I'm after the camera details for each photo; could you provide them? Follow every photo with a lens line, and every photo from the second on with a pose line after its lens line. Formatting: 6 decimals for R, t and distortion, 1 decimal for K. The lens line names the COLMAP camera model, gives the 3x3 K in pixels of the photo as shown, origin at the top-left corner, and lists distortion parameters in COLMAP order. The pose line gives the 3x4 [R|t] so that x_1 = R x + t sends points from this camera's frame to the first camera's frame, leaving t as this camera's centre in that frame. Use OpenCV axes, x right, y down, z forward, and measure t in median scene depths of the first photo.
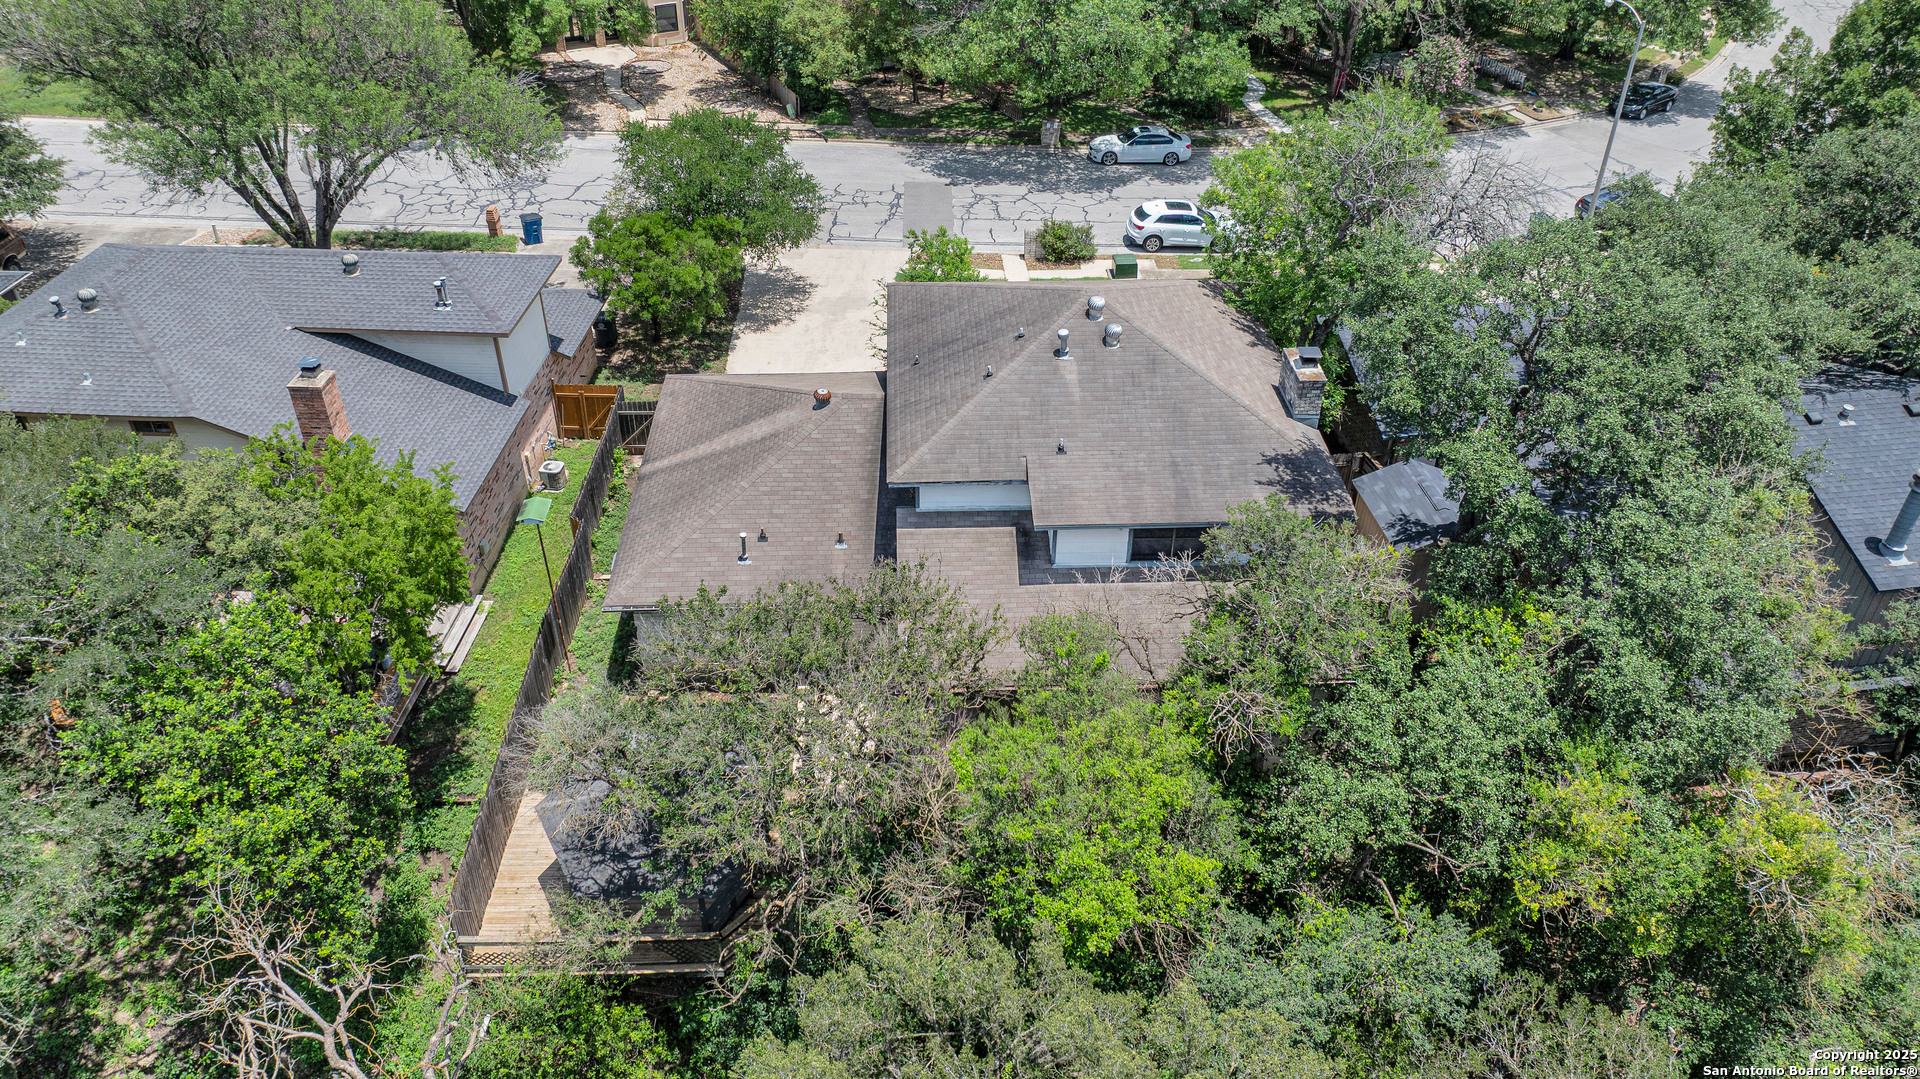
lens RADIAL K [[1375.2, 0, 960.0], [0, 1375.2, 539.5], [0, 0, 1]] dist [0.000721, -0.001984]
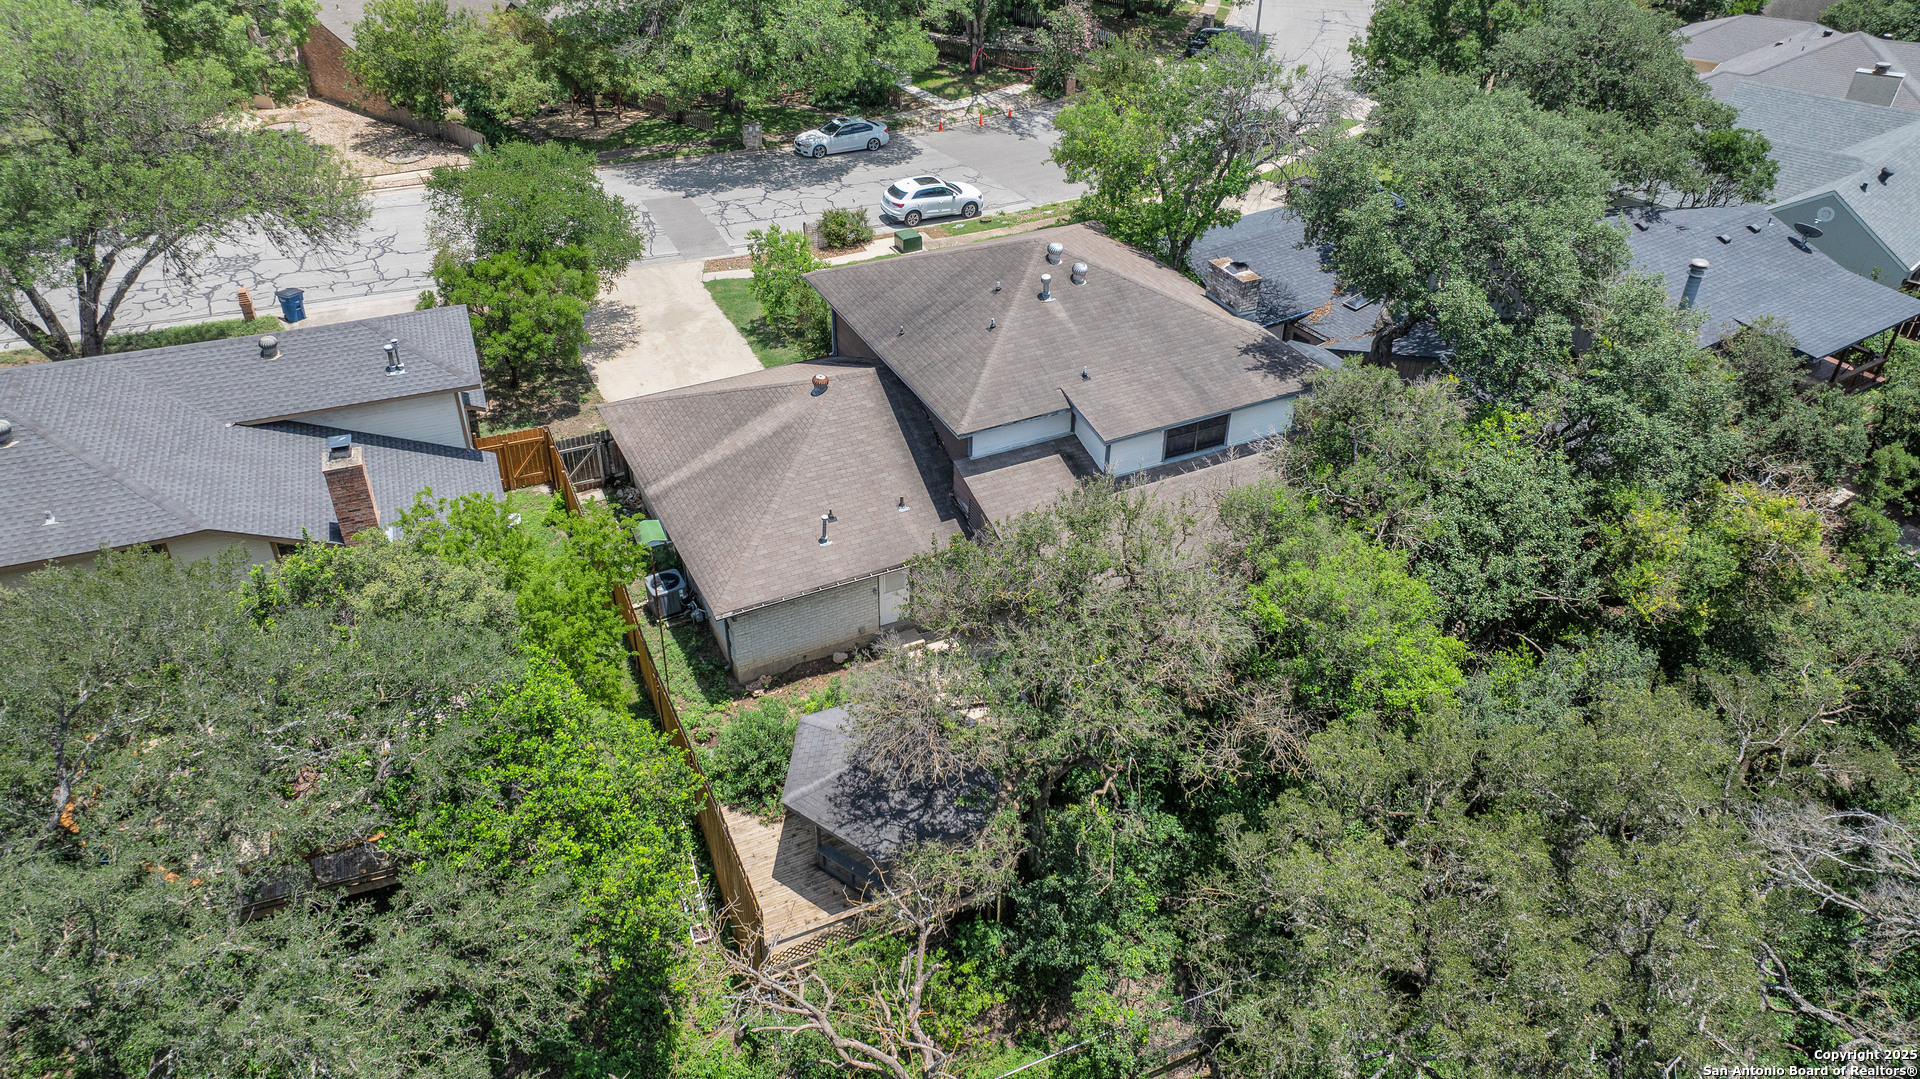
lens RADIAL K [[1363.7, 0, 960.0], [0, 1363.7, 539.5], [0, 0, 1]] dist [-0.005444, -0.002740]
pose [[0.915437, -0.230863, 0.329663, -0.240011], [0.233448, 0.971832, 0.032316, 0.002295], [-0.327838, 0.047376, 0.943545, -0.002659]]
